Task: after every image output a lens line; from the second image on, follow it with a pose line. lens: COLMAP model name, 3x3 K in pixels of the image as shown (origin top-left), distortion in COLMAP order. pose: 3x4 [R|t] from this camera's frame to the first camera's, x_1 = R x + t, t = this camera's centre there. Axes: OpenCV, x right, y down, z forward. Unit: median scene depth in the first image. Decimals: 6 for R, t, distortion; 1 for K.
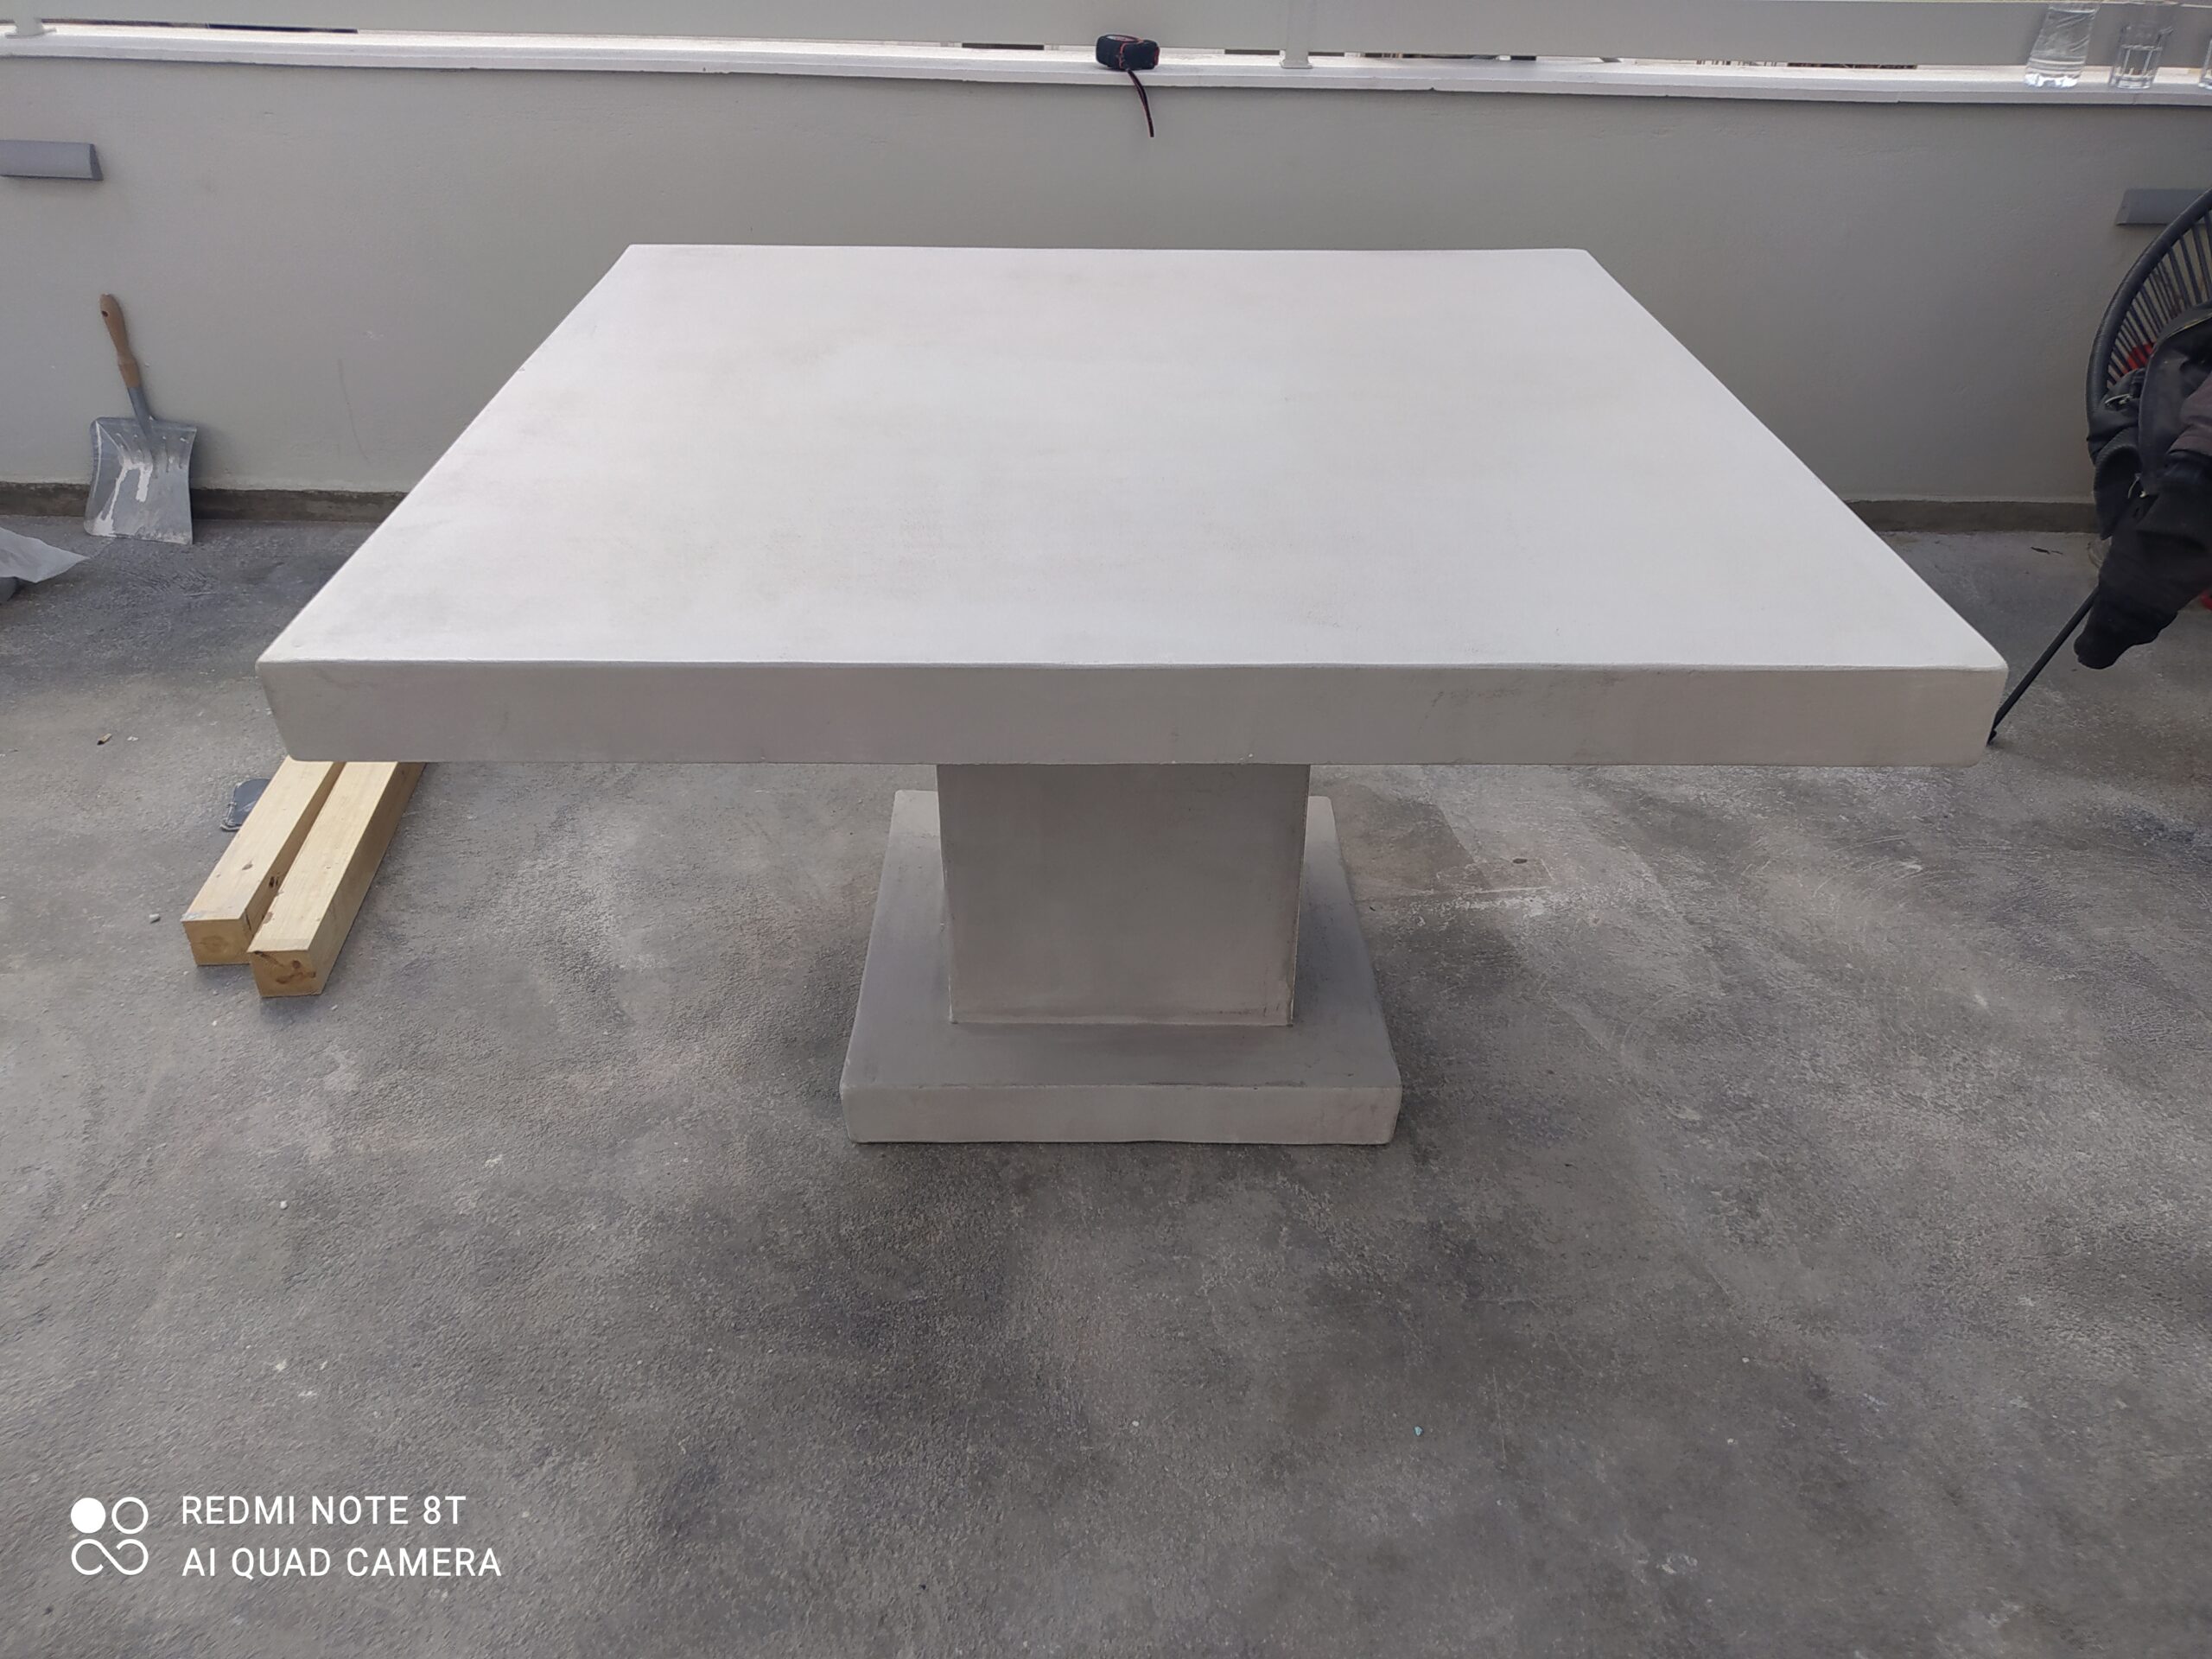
lens RADIAL K [[1692.0, 0, 1113.4], [0, 1692.0, 839.0], [0, 0, 1]] dist [0.131990, -0.237810]
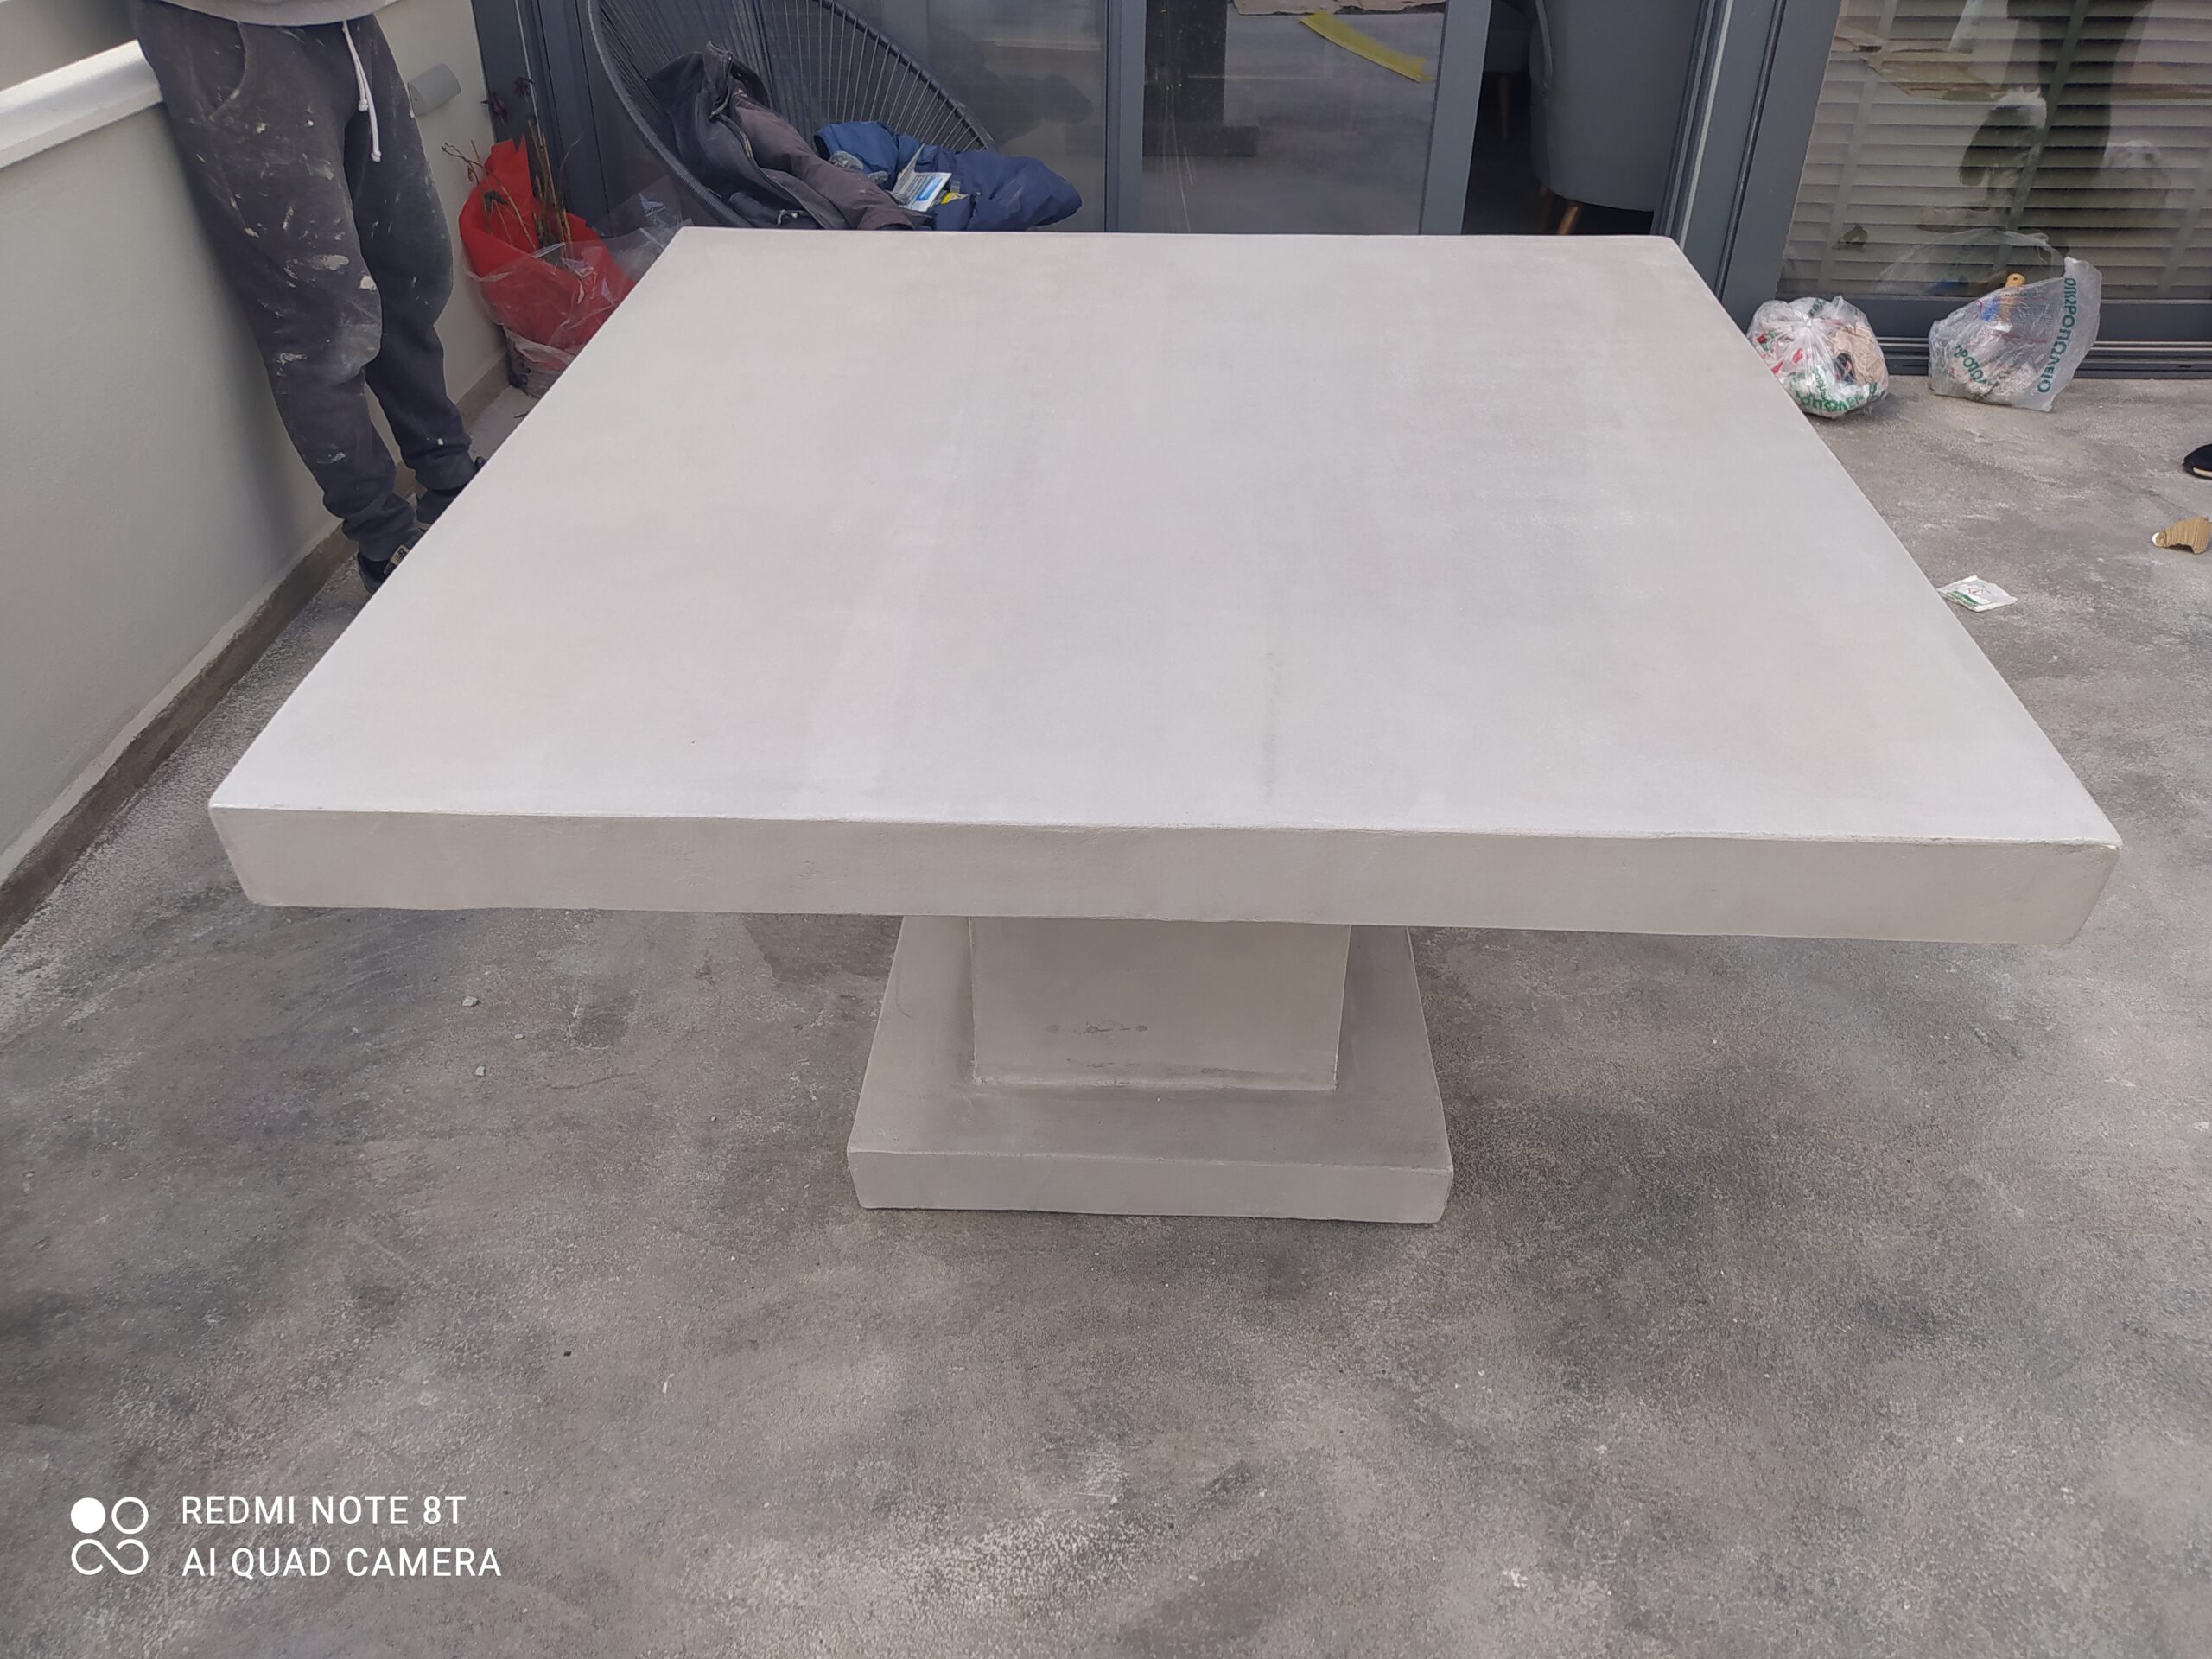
lens RADIAL K [[1692.0, 0, 1113.4], [0, 1692.0, 839.0], [0, 0, 1]] dist [0.131990, -0.237810]
pose [[0.034724, -0.584686, 0.810516, -0.757613], [0.521227, 0.702565, 0.484483, -0.493239], [-0.852711, 0.405640, 0.329150, 0.716078]]
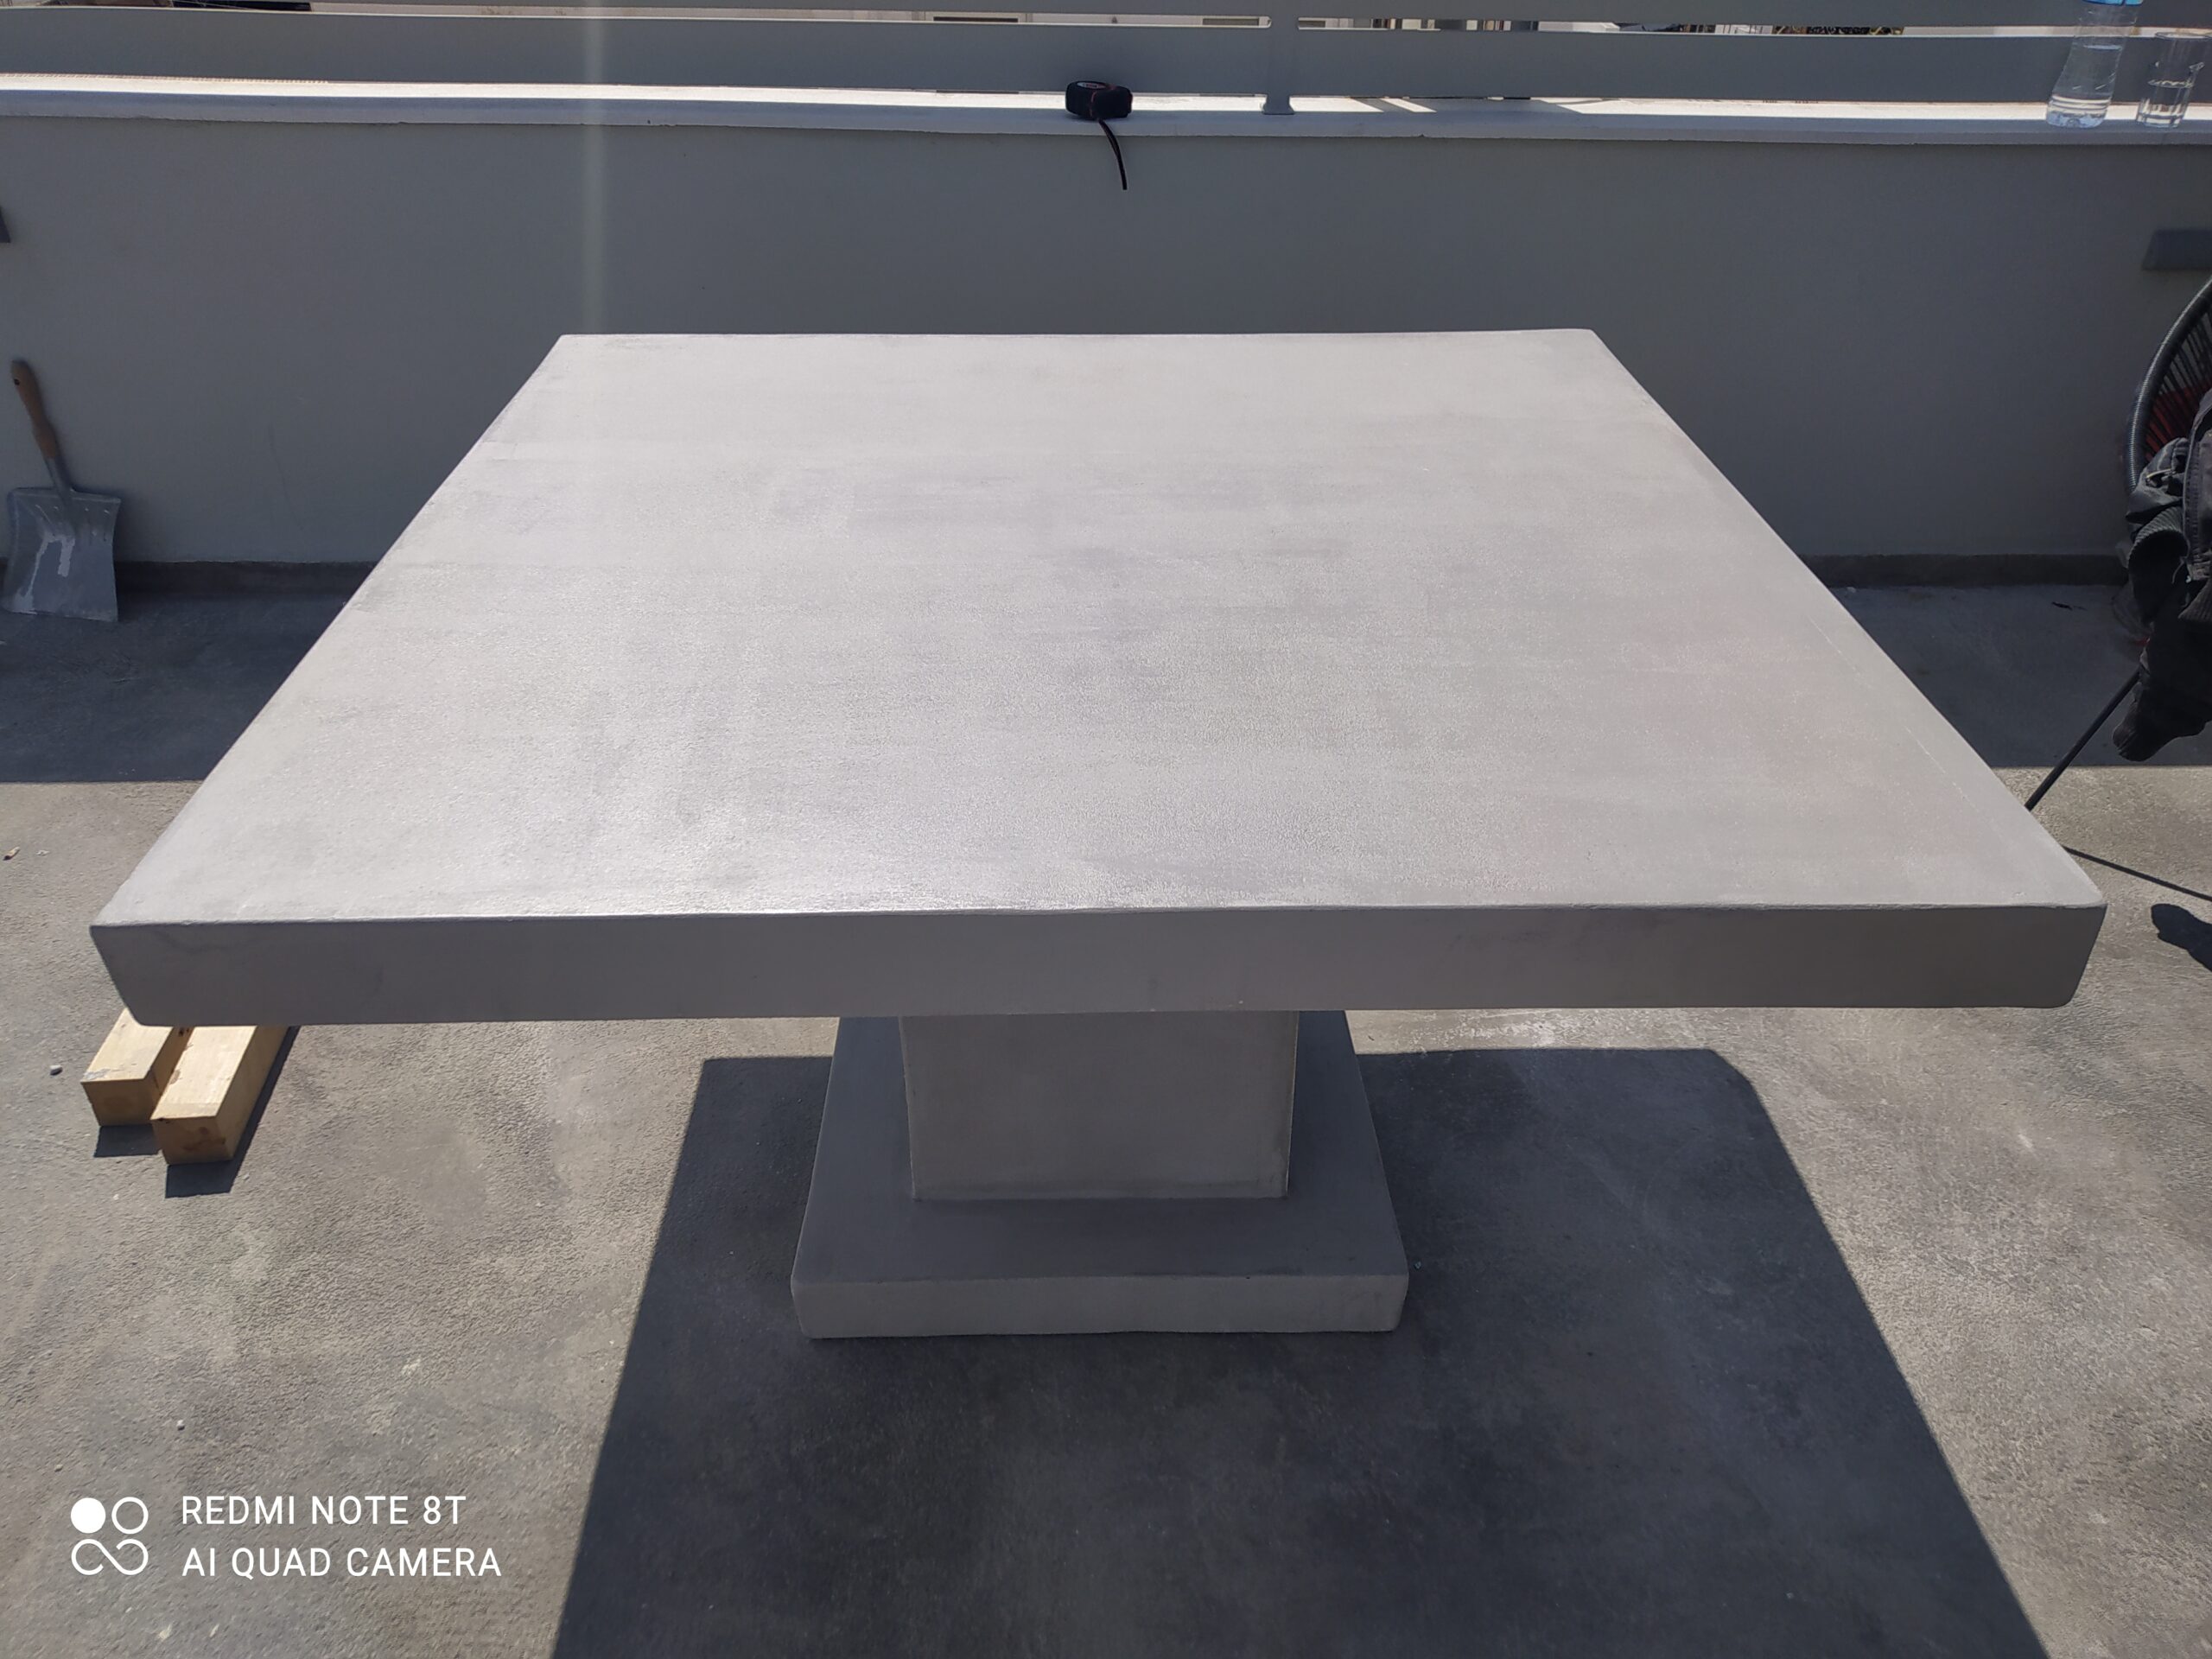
lens RADIAL K [[1692.0, 0, 1113.4], [0, 1692.0, 839.0], [0, 0, 1]] dist [0.131990, -0.237810]
pose [[0.999903, -0.011605, 0.007641, 0.006745], [0.011532, 0.999888, 0.009512, -0.090770], [-0.007750, -0.009423, 0.999926, 0.082409]]
